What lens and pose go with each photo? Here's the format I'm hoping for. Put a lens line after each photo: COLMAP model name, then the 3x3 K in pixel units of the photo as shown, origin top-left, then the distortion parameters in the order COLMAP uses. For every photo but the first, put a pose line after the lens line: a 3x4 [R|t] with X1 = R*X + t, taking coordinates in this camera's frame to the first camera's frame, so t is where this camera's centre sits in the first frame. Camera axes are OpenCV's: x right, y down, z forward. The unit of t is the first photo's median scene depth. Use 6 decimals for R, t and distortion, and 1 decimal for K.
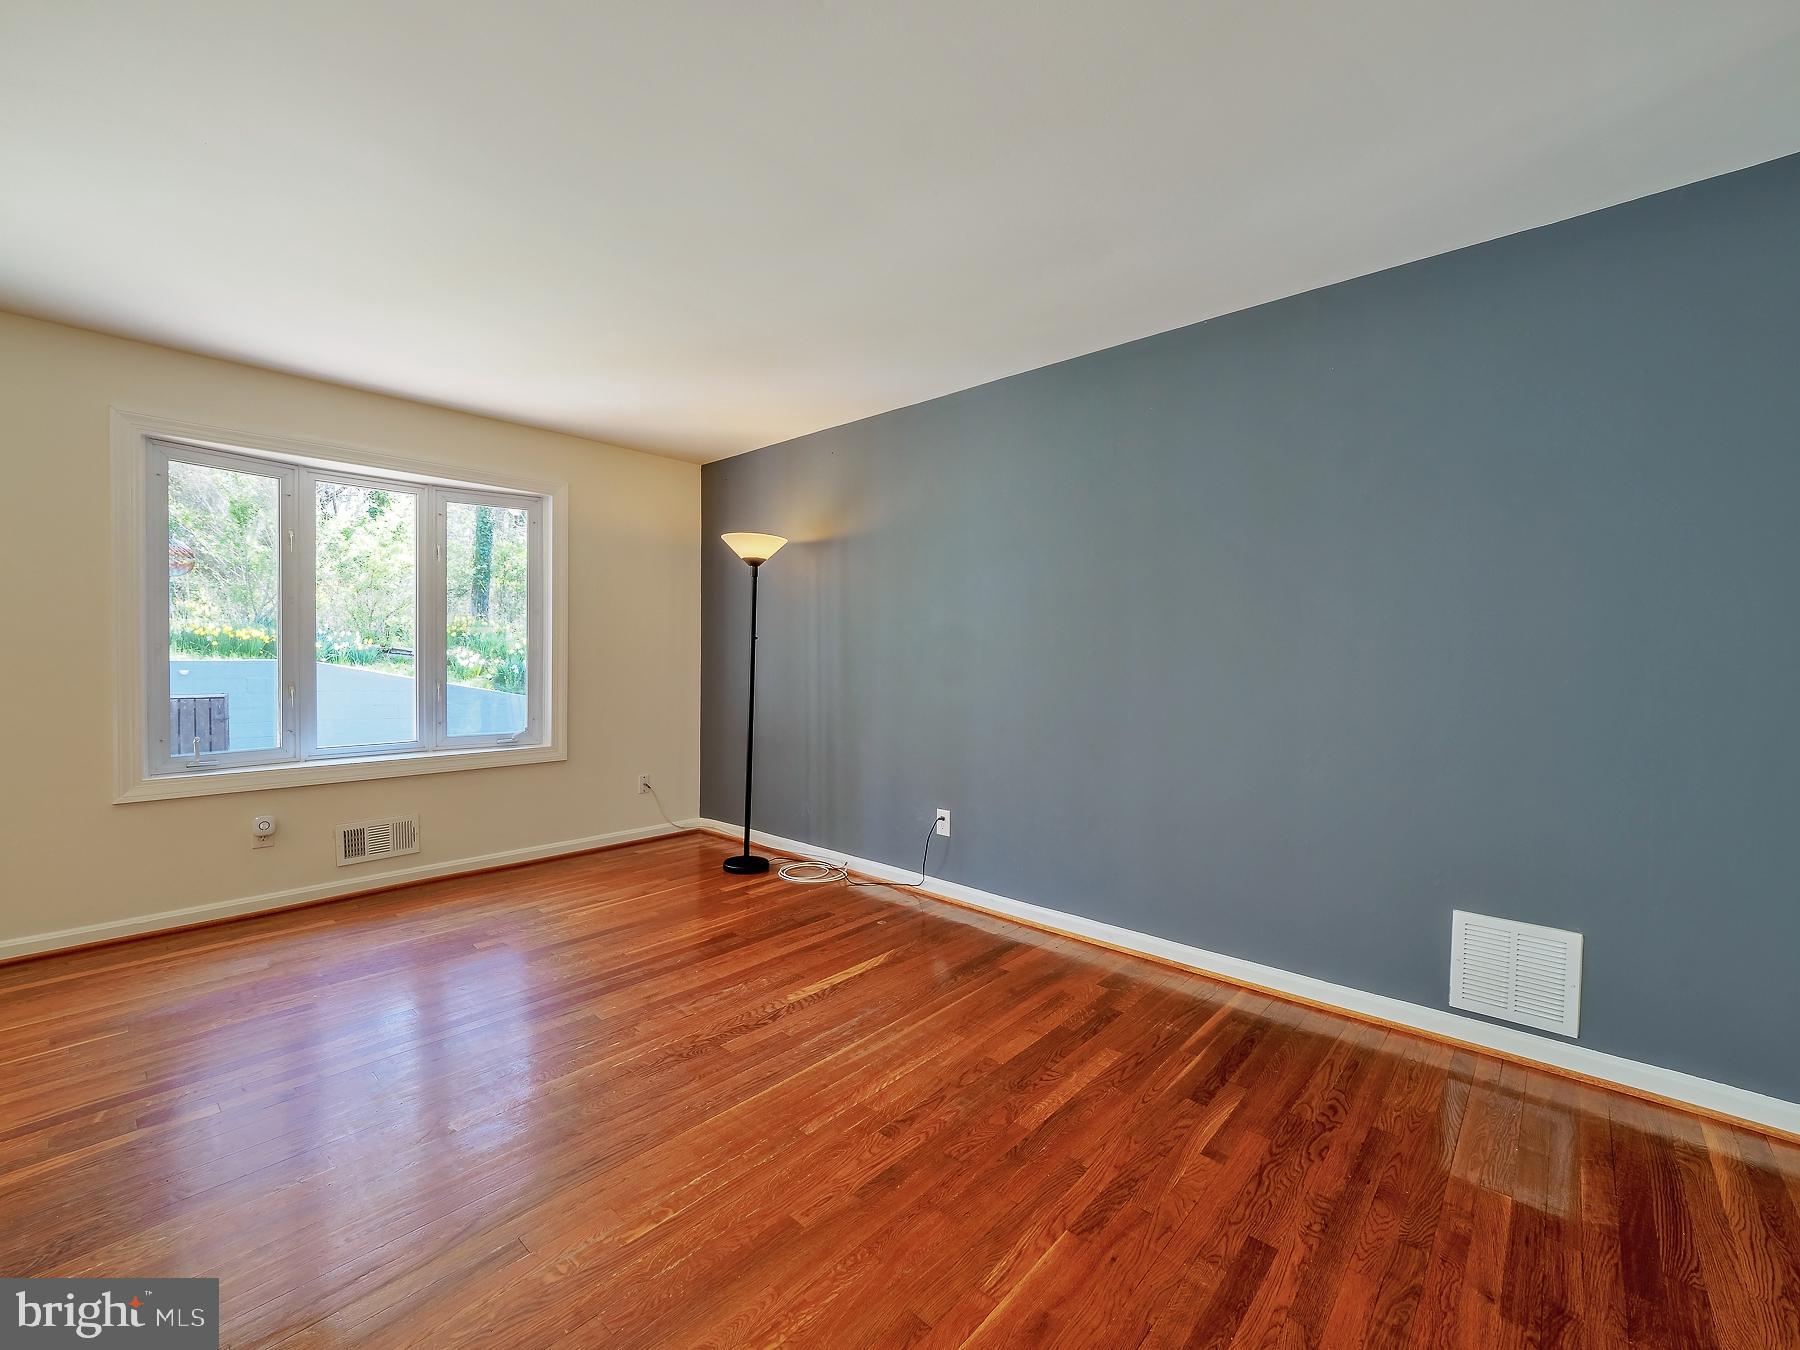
lens RADIAL K [[773.9, 0, 873.9], [0, 773.9, 677.2], [0, 0, 1]] dist [-0.008509, 0.002349]
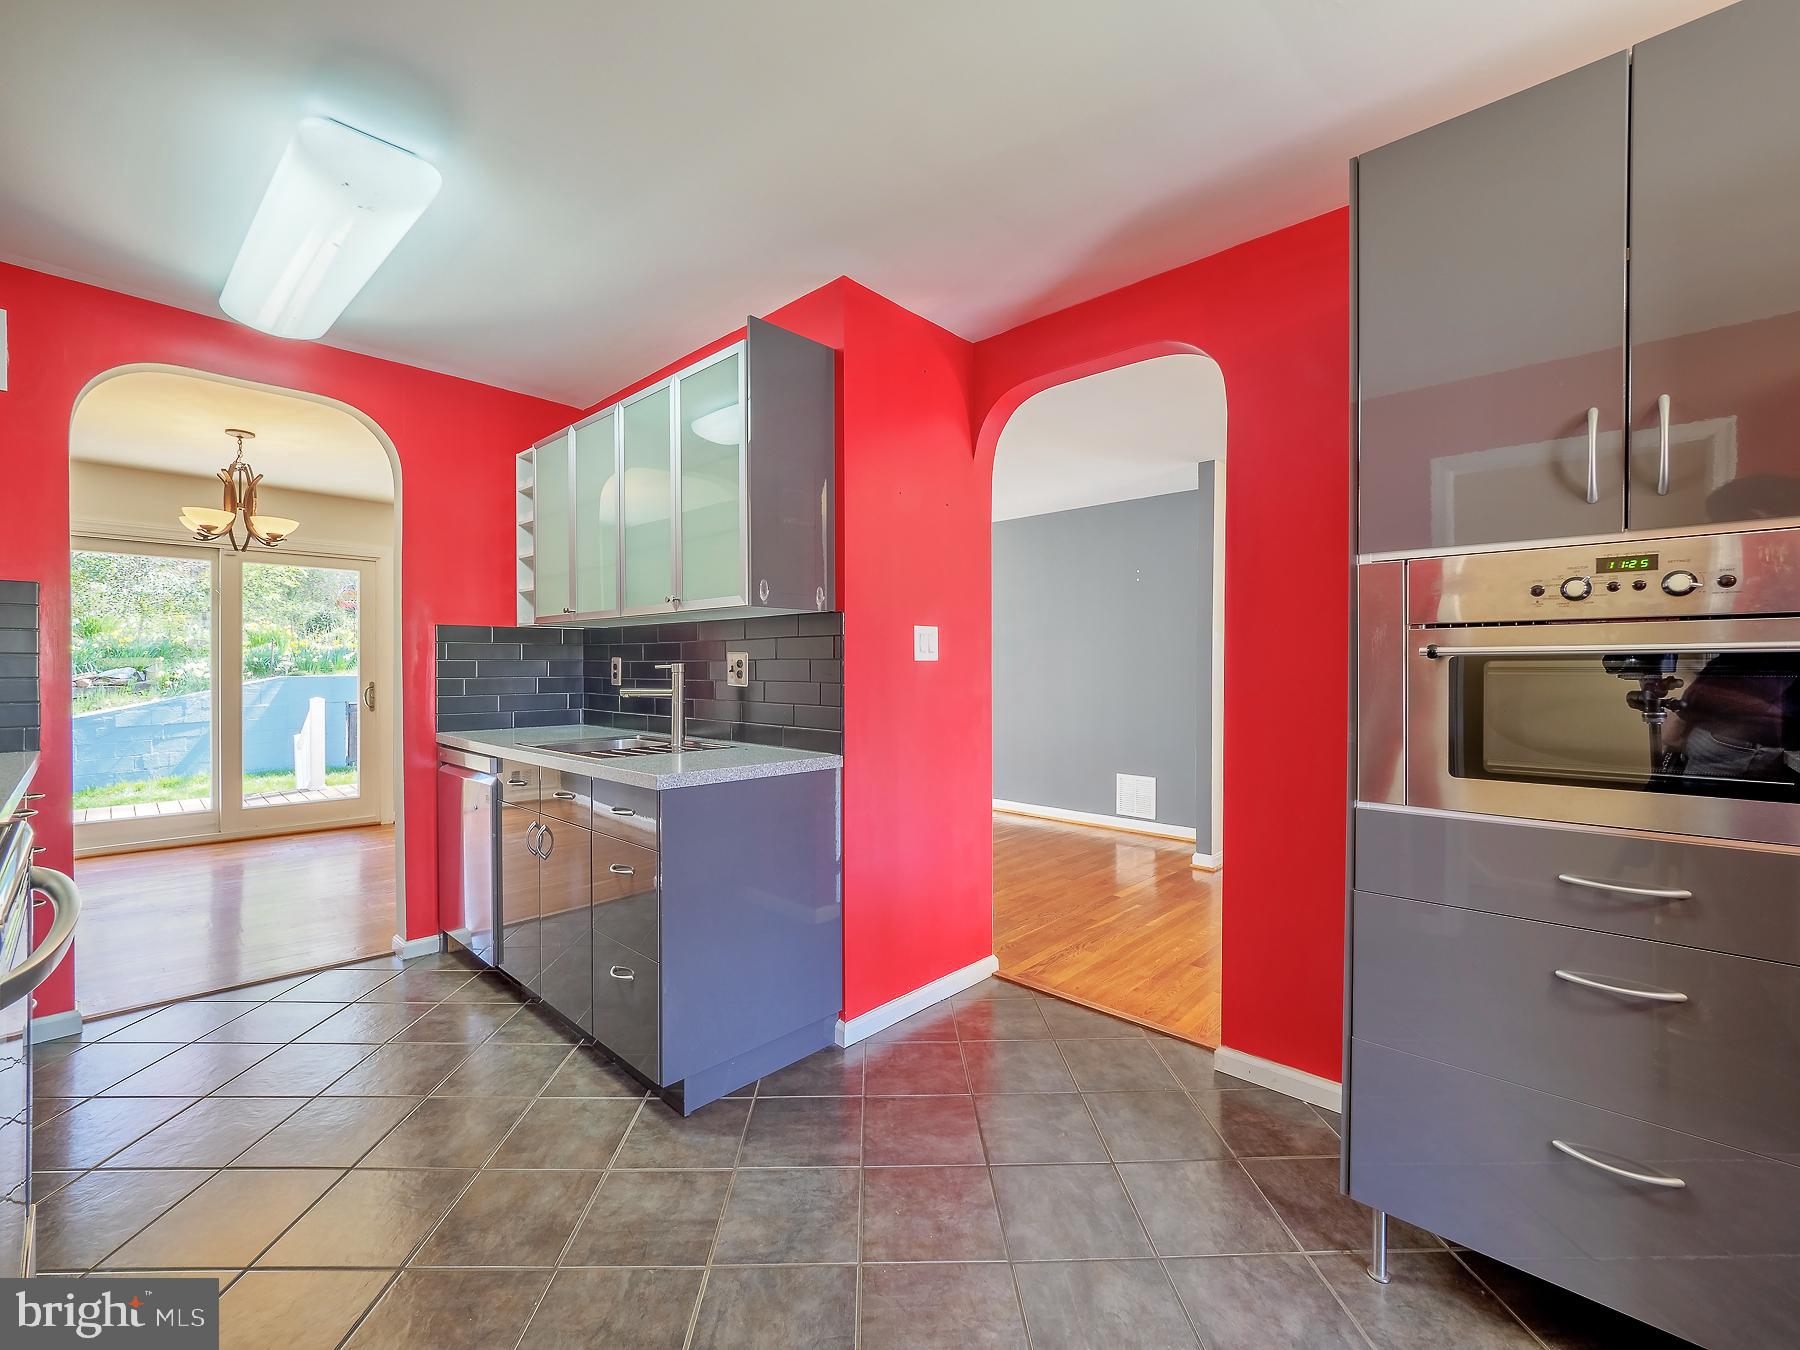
lens RADIAL K [[773.9, 0, 897.8], [0, 773.9, 663.1], [0, 0, 1]] dist [-0.008509, 0.002349]
pose [[0.999977, -0.006033, -0.002965, 0.048640], [0.005932, 0.999434, -0.033110, 0.020285], [0.003163, 0.033092, 0.999447, -1.062300]]
